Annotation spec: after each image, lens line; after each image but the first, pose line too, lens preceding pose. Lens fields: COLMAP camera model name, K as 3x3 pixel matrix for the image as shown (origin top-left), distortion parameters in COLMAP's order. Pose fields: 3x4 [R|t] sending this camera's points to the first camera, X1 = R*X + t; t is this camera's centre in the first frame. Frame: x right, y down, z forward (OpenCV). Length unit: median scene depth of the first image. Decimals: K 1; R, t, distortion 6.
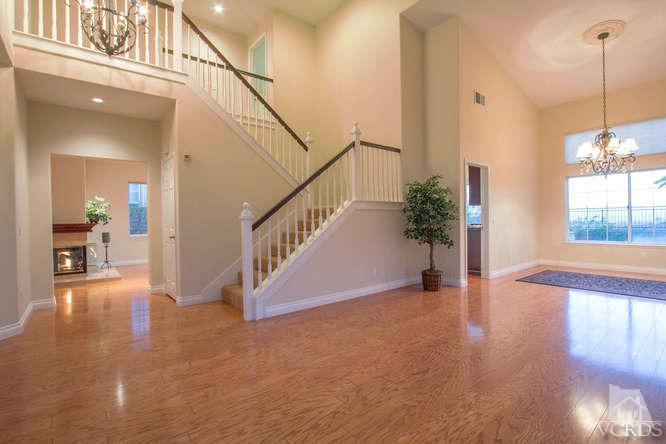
lens RADIAL K [[318.9, 0, 336.8], [0, 318.9, 219.0], [0, 0, 1]] dist [-0.026598, -0.000085]
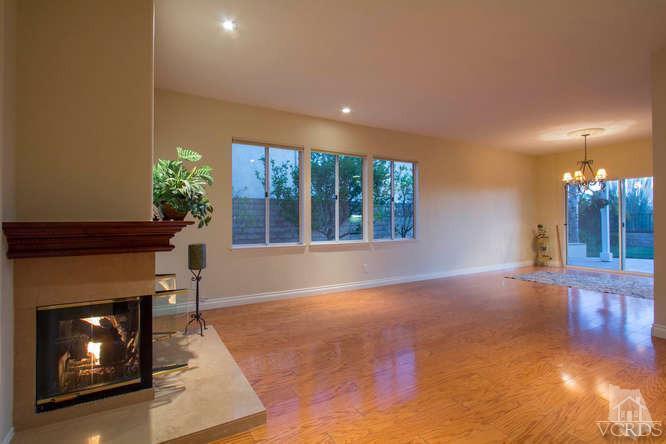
lens RADIAL K [[316.3, 0, 334.4], [0, 316.3, 218.1], [0, 0, 1]] dist [-0.000768, -0.000018]
pose [[0.989174, 0.017342, -0.145716, -0.560328], [-0.017510, 0.999847, 0.000129, 0.006404], [0.145696, 0.002423, 0.989326, 0.696420]]
